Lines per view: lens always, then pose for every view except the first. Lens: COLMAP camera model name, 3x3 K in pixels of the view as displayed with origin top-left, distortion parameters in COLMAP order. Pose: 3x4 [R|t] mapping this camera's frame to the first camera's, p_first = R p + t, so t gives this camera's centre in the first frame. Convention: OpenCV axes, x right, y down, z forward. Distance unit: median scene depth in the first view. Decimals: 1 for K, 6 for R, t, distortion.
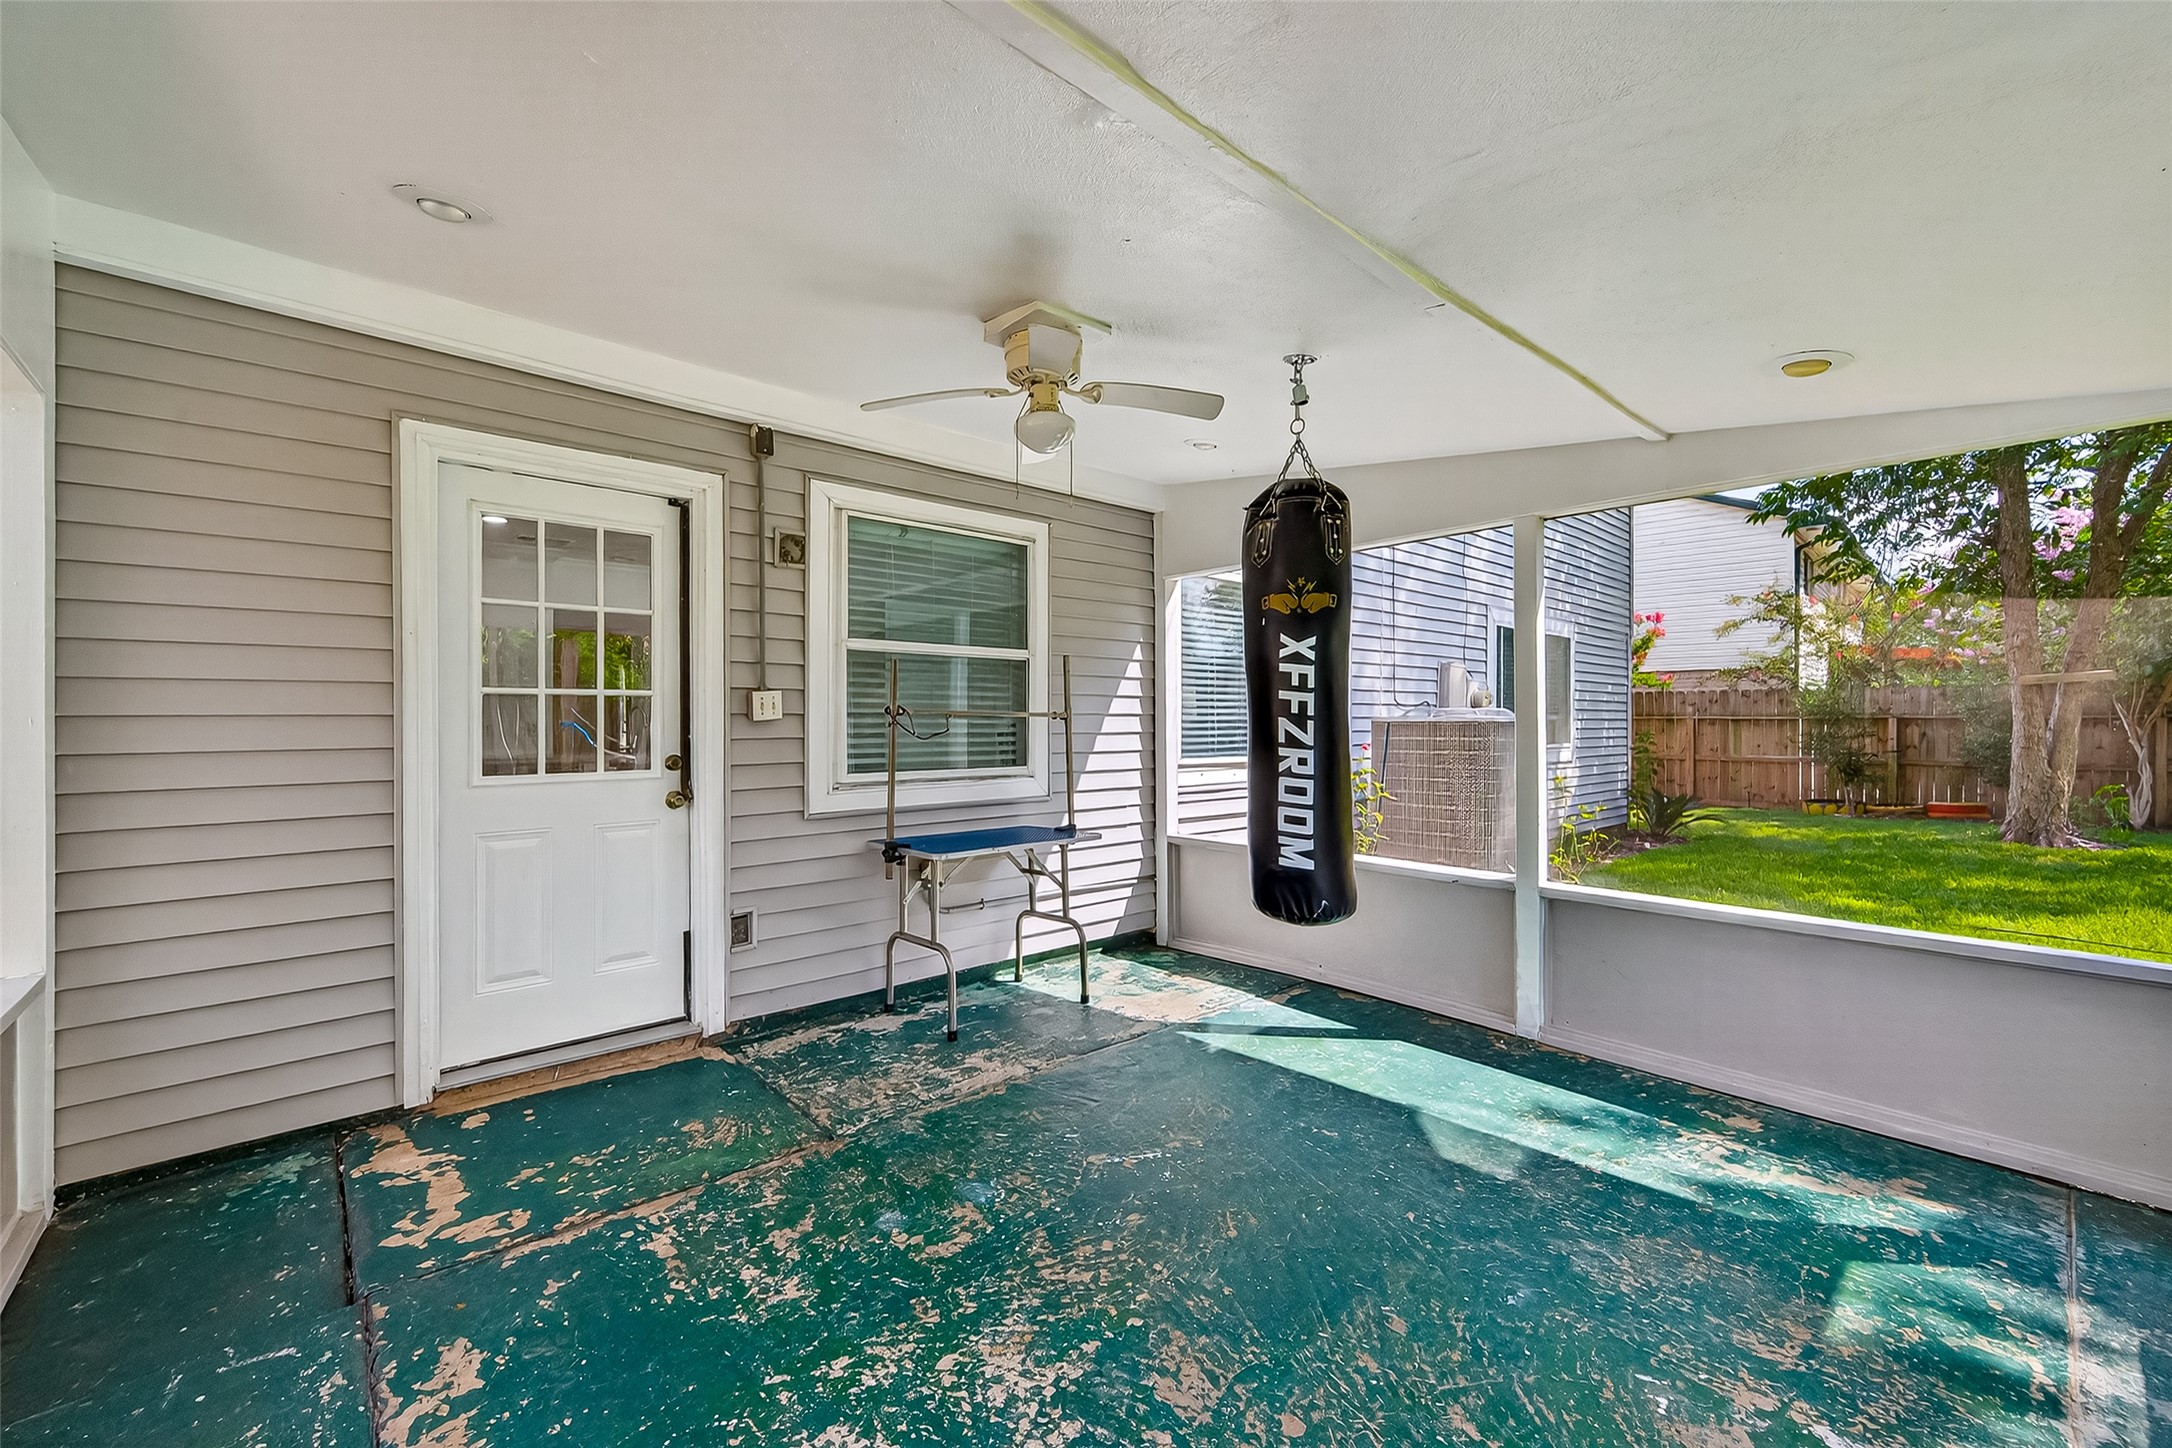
lens RADIAL K [[866.3, 0, 1080.6], [0, 866.3, 716.2], [0, 0, 1]] dist [0.002523, 0.000071]
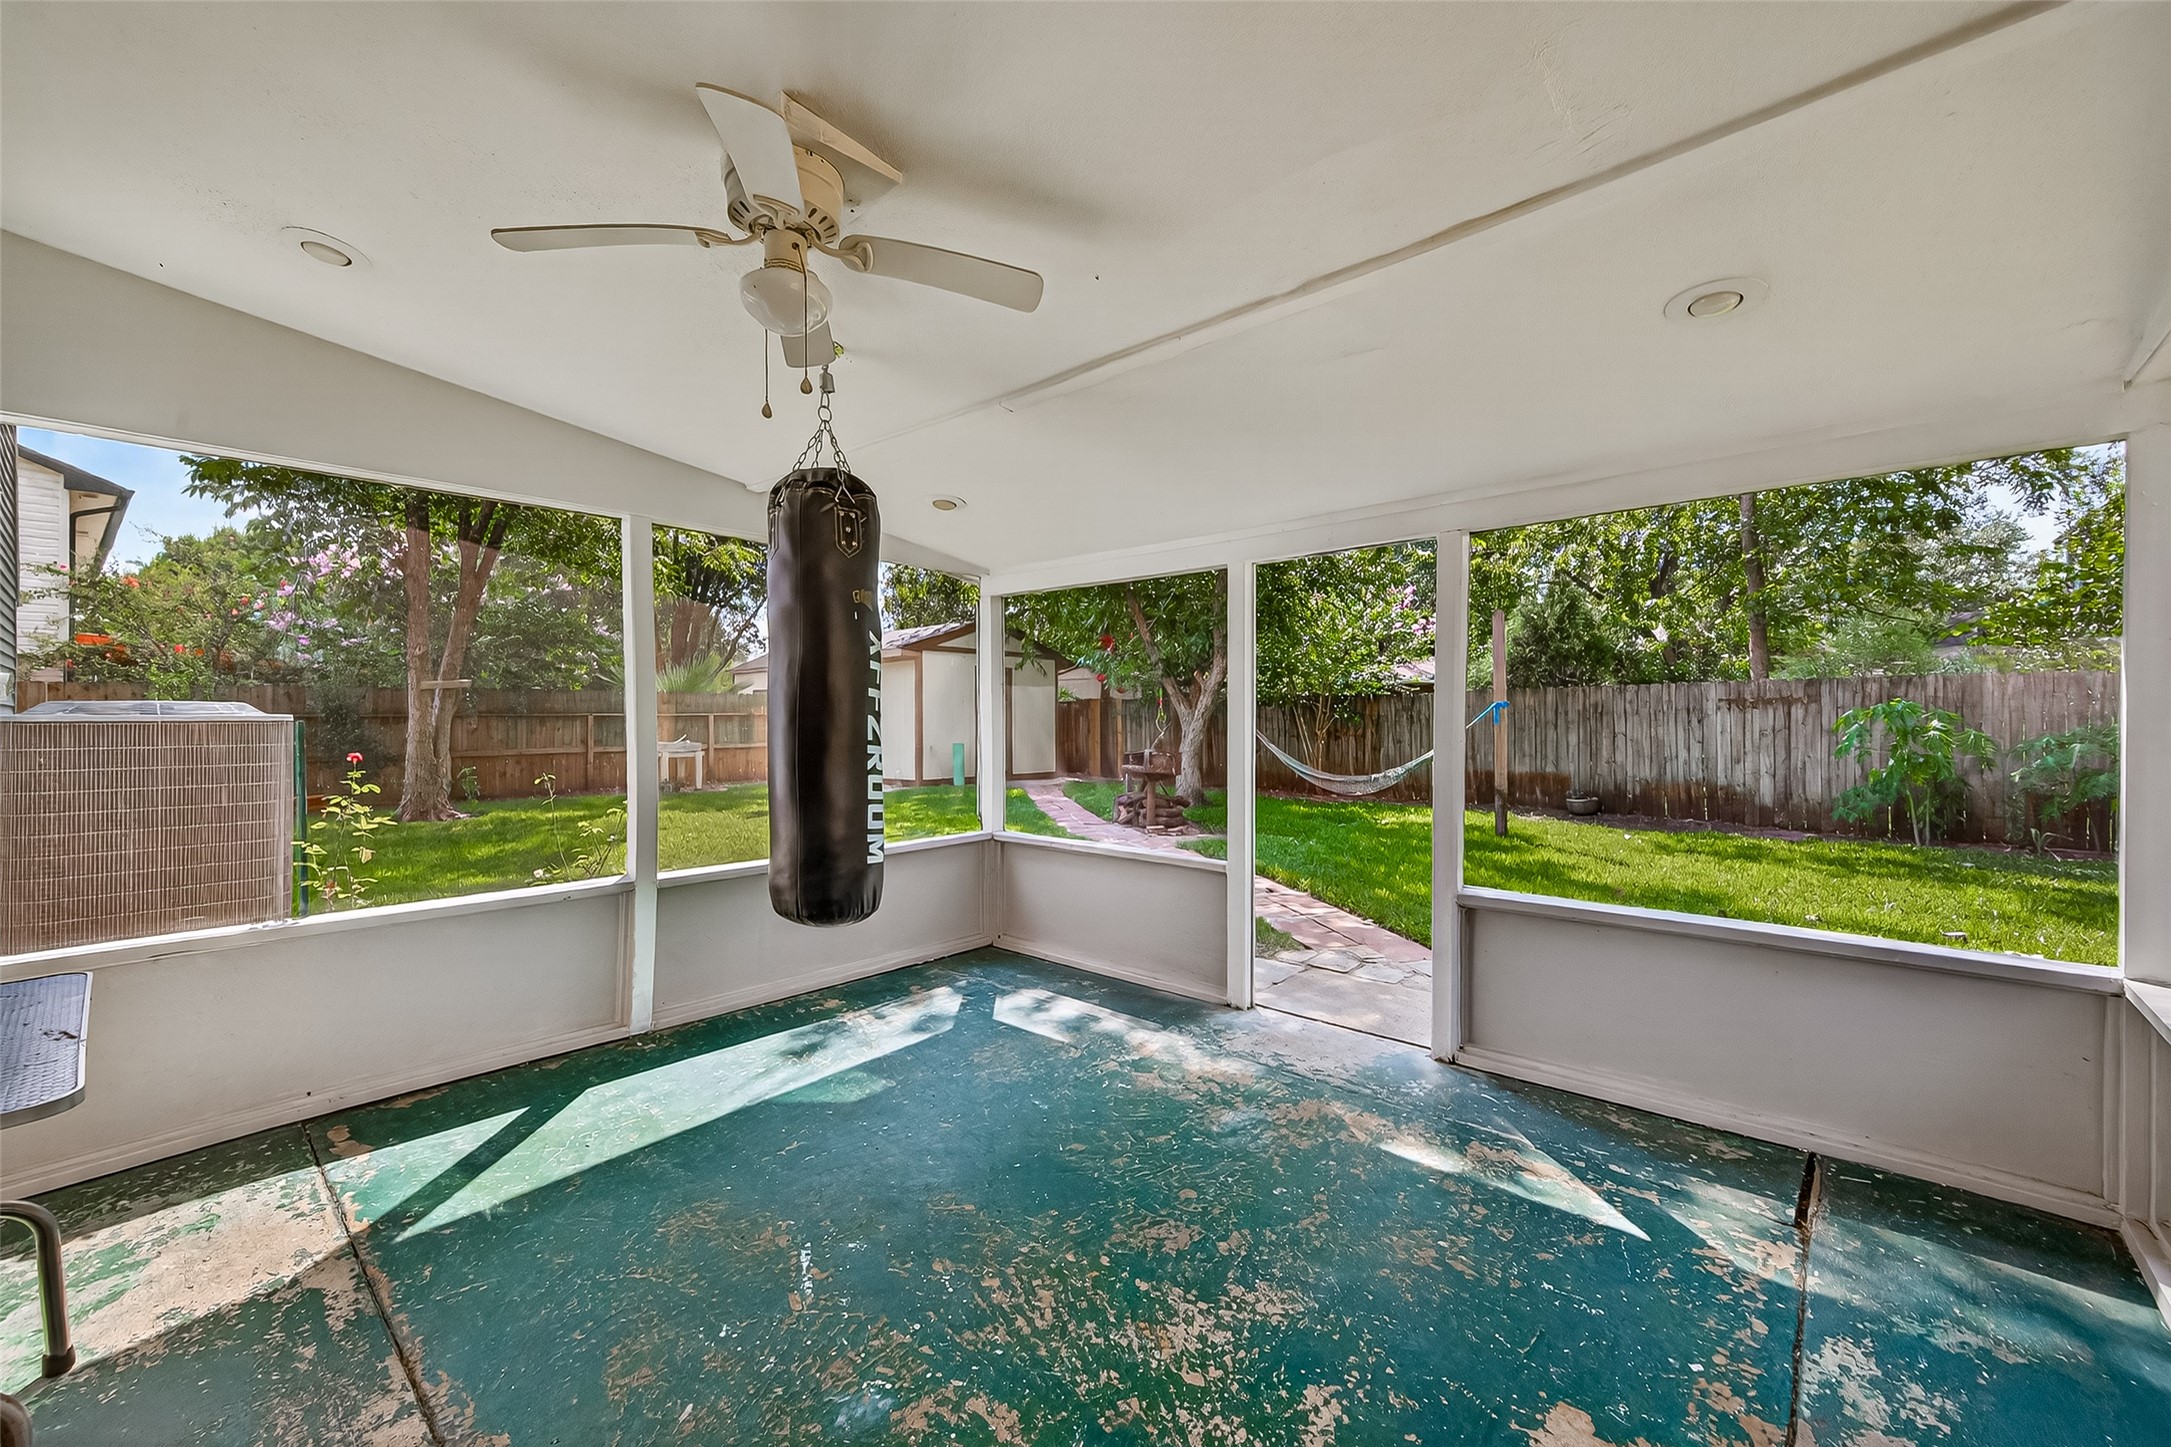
lens RADIAL K [[865.9, 0, 1080.1], [0, 865.9, 715.8], [0, 0, 1]] dist [0.002523, 0.000071]
pose [[-0.102058, -0.001046, 0.994778, -0.779249], [-0.000059, 0.999999, 0.001046, 0.001553], [-0.994778, 0.000048, -0.102058, 0.863397]]
